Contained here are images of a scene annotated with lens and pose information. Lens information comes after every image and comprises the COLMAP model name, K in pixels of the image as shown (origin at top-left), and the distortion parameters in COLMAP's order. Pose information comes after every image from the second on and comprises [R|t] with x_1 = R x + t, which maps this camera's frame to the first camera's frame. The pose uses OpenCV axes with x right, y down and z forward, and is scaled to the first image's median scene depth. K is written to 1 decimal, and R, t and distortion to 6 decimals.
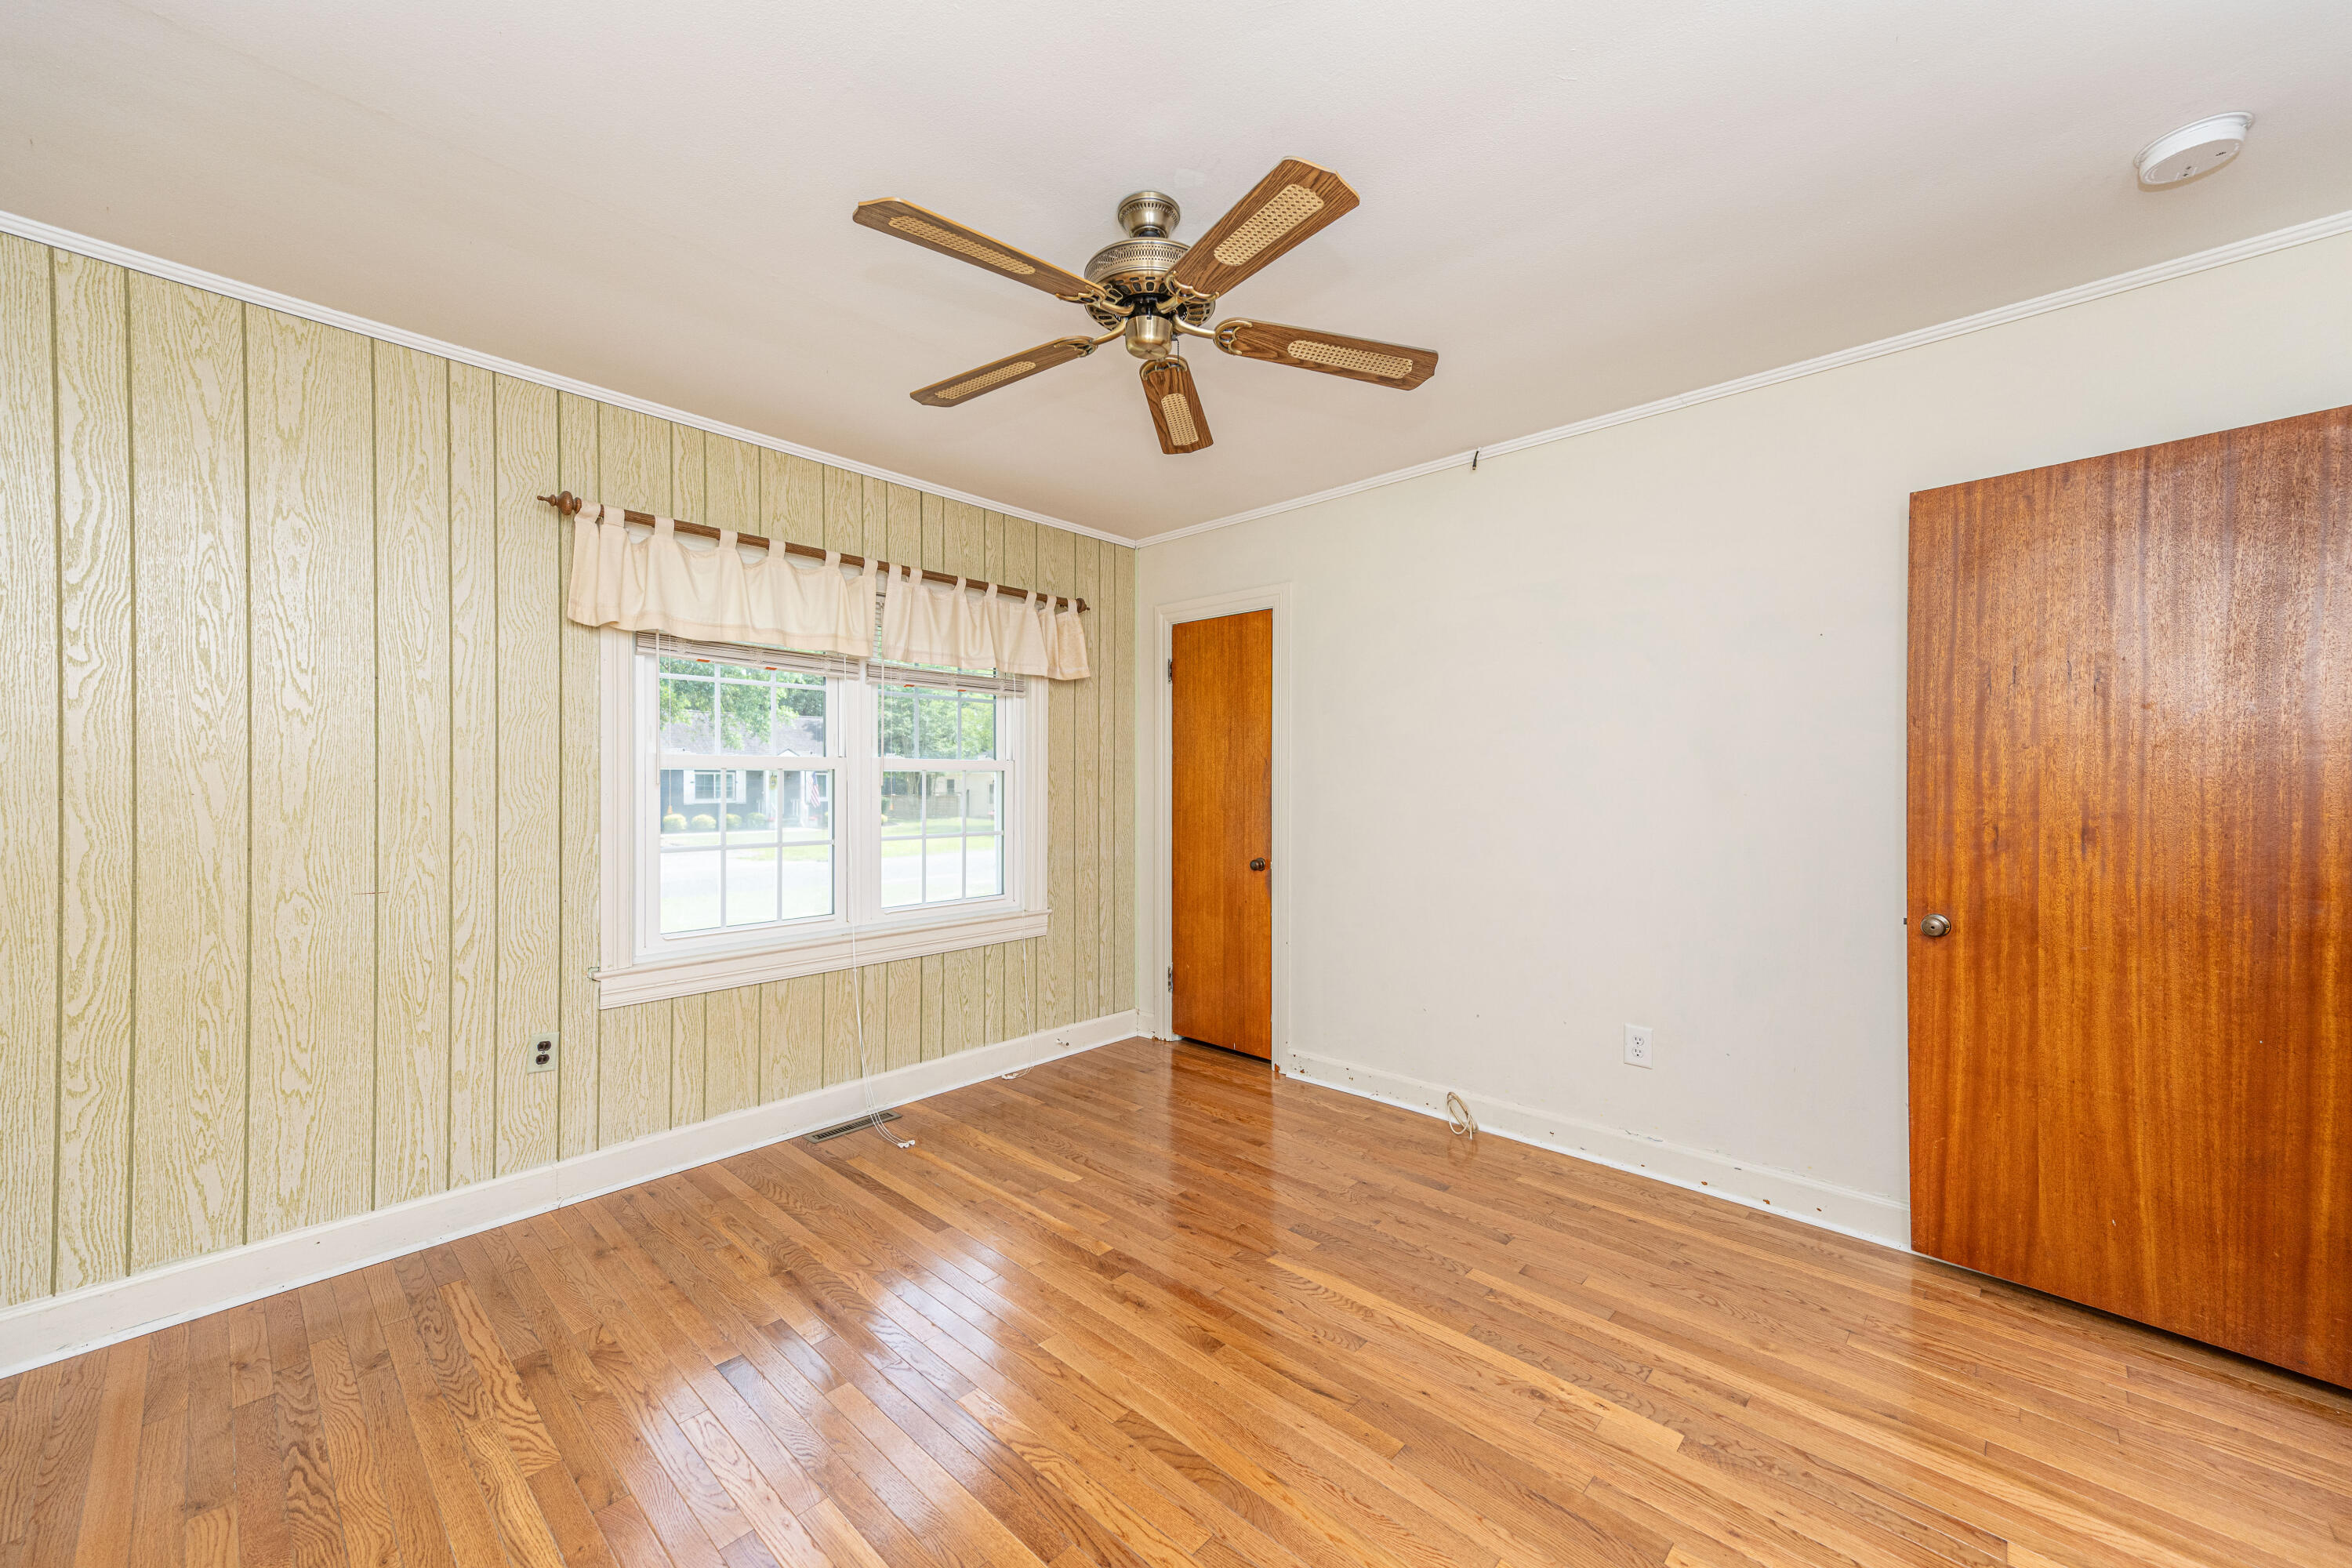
lens RADIAL K [[925.7, 0, 1185.0], [0, 925.7, 786.6], [0, 0, 1]] dist [0.029790, -0.000363]
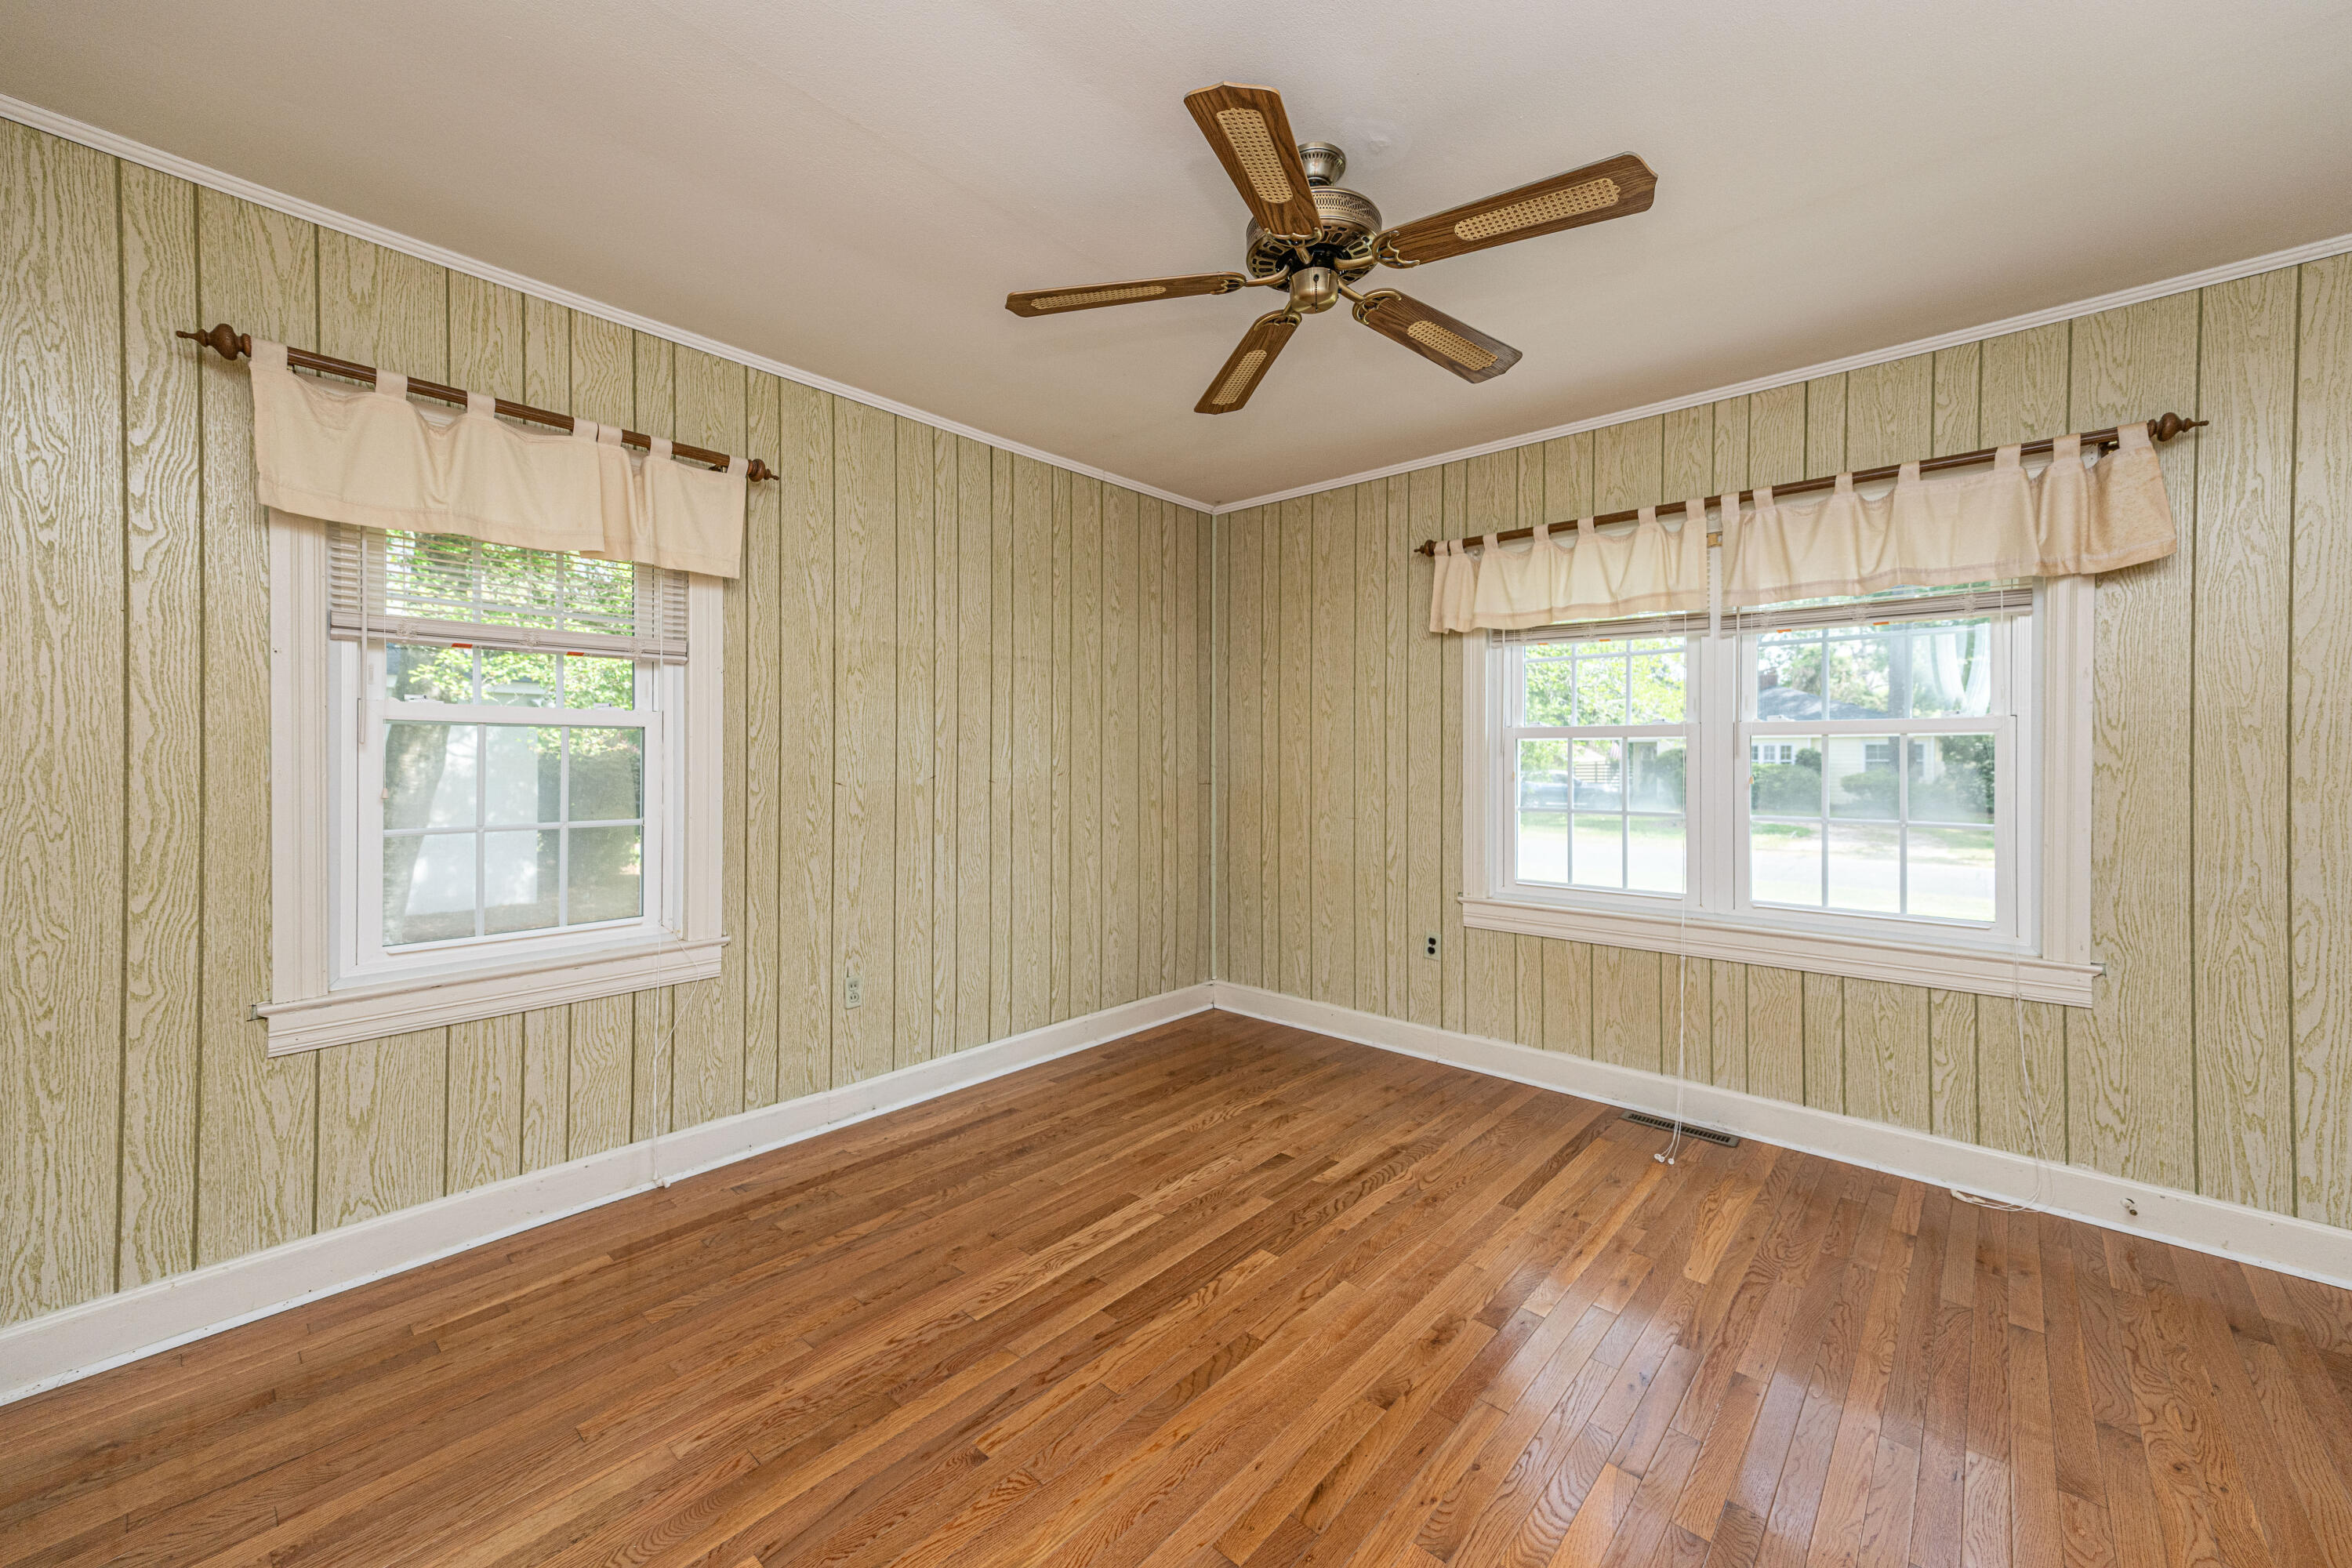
lens RADIAL K [[925.9, 0, 1176.4], [0, 925.9, 755.6], [0, 0, 1]] dist [0.029715, -0.000095]
pose [[-0.008240, -0.003354, -0.999960, 0.642572], [-0.008232, 0.999961, -0.003286, 0.008772], [0.999932, 0.008205, -0.008267, 0.585971]]
